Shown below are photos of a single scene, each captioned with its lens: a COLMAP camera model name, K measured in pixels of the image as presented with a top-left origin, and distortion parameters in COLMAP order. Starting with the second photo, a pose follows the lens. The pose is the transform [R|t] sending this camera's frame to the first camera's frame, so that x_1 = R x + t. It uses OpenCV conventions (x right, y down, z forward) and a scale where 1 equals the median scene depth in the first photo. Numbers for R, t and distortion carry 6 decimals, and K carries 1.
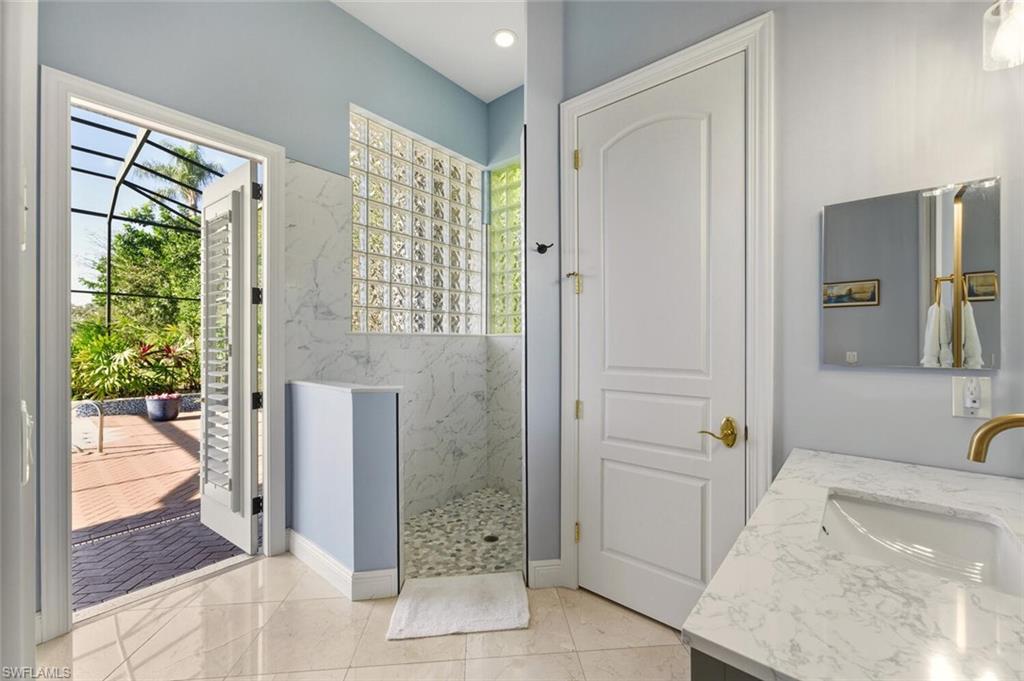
lens RADIAL K [[407.7, 0, 512.0], [0, 407.7, 340.5], [0, 0, 1]] dist [0.009753, 0.000174]
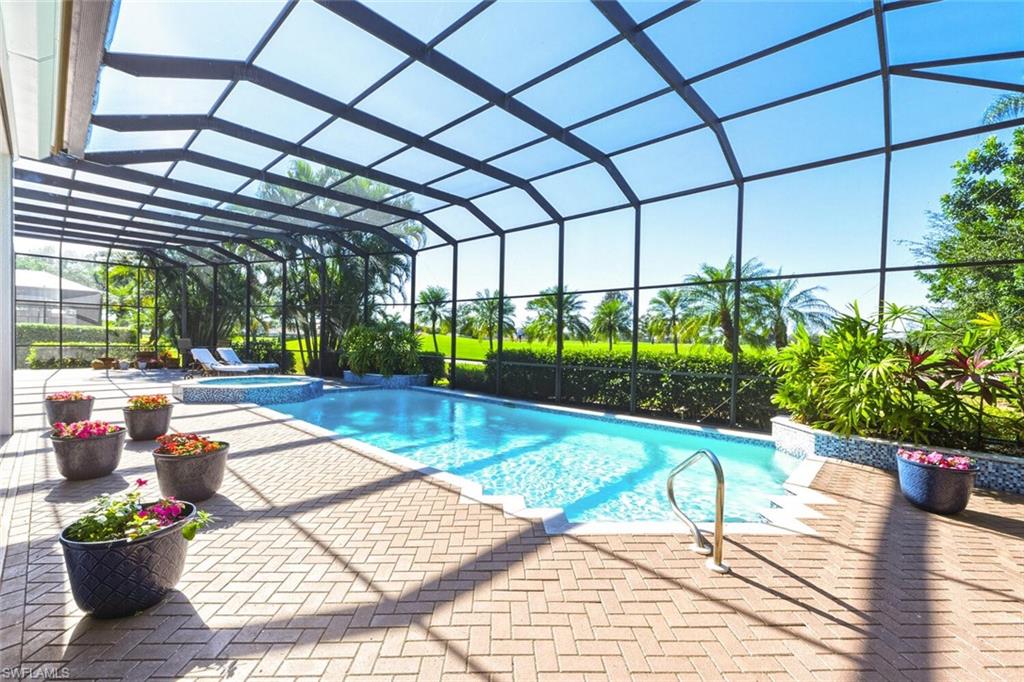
lens RADIAL K [[434.3, 0, 512.0], [0, 434.3, 341.0], [0, 0, 1]] dist [-0.000859, -0.000119]
pose [[-0.047145, 0.002990, -0.998884, -0.303744], [-0.022701, 0.999734, 0.004064, 0.007811], [0.998630, 0.022868, -0.047064, 0.506302]]
